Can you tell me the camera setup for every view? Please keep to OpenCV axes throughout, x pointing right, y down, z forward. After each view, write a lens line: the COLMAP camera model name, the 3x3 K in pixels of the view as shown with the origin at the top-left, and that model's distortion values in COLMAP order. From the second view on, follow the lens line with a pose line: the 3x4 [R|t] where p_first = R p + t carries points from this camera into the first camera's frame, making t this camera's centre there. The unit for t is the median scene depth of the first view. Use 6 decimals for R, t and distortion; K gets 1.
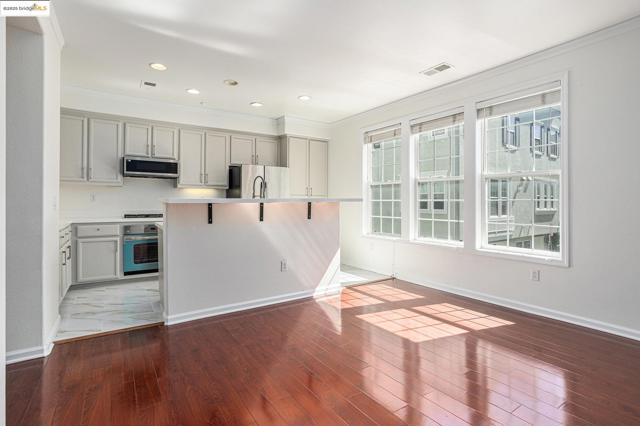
lens RADIAL K [[313.8, 0, 319.2], [0, 313.8, 205.9], [0, 0, 1]] dist [-0.027508, 0.000033]
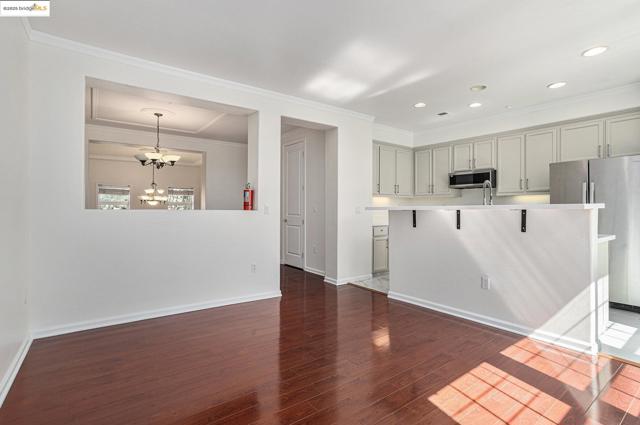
lens RADIAL K [[313.8, 0, 319.2], [0, 313.8, 205.4], [0, 0, 1]] dist [-0.027508, 0.000033]
pose [[0.050721, -0.013542, -0.998621, 0.641512], [-0.015197, 0.999782, -0.014329, -0.003377], [0.998597, 0.015902, 0.050504, 0.434303]]
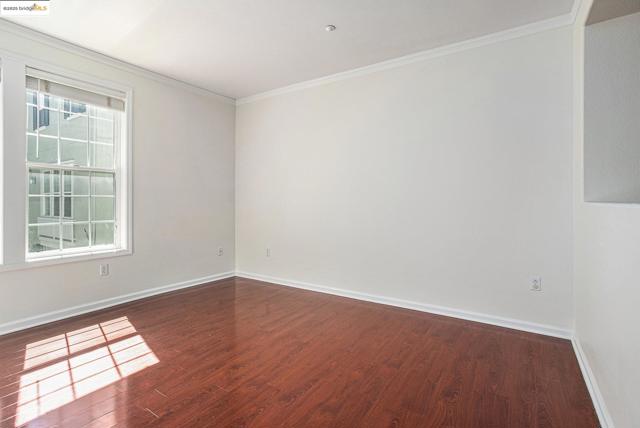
lens RADIAL K [[306.4, 0, 319.0], [0, 306.4, 202.5], [0, 0, 1]] dist [-0.018194, -0.000022]
pose [[-0.387398, -0.008712, 0.921872, -0.394336], [0.011694, 0.999828, 0.014362, -0.004366], [-0.921839, 0.016344, -0.387229, 0.569585]]
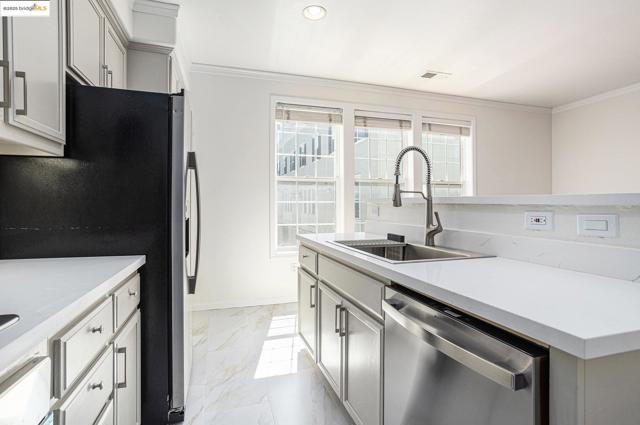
lens RADIAL K [[313.8, 0, 319.2], [0, 313.8, 205.4], [0, 0, 1]] dist [-0.027508, 0.000033]
pose [[0.284115, -0.001712, 0.958789, -0.614846], [0.016719, 0.999855, -0.003169, -0.010956], [-0.958644, 0.016930, 0.284102, 0.933909]]
